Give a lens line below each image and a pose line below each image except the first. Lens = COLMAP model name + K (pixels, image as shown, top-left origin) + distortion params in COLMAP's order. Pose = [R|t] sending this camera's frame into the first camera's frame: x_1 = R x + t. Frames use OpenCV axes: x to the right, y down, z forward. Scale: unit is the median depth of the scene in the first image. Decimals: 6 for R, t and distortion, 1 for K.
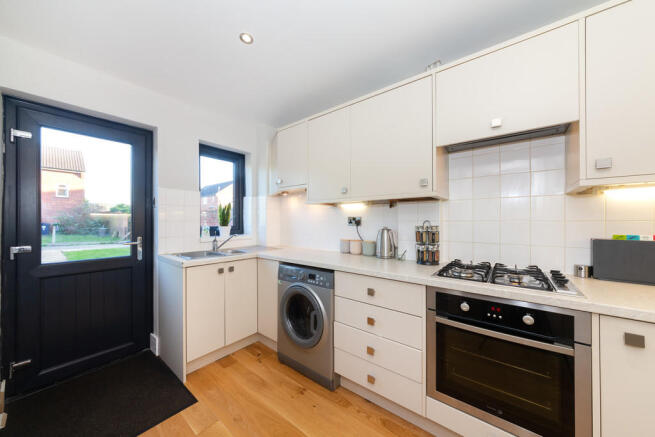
lens RADIAL K [[219.9, 0, 330.4], [0, 219.9, 222.0], [0, 0, 1]] dist [-0.000379, -0.000018]
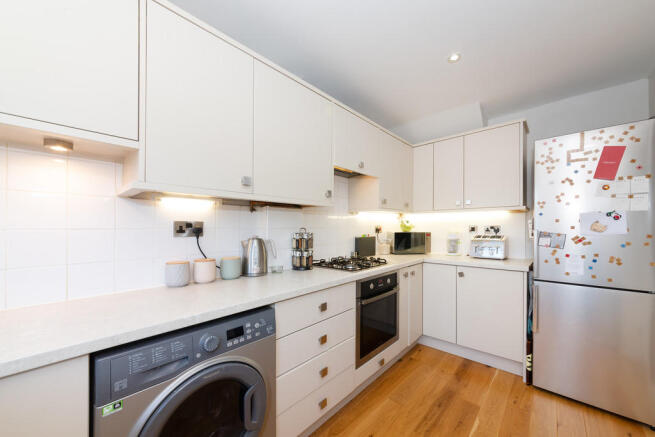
lens RADIAL K [[246.2, 0, 340.3], [0, 246.2, 223.9], [0, 0, 1]] dist [0.000355, -0.000042]
pose [[0.050854, 0.008553, 0.998669, -0.700667], [-0.004076, 0.999957, -0.008356, -0.016474], [-0.998698, -0.003646, 0.050887, 0.735299]]
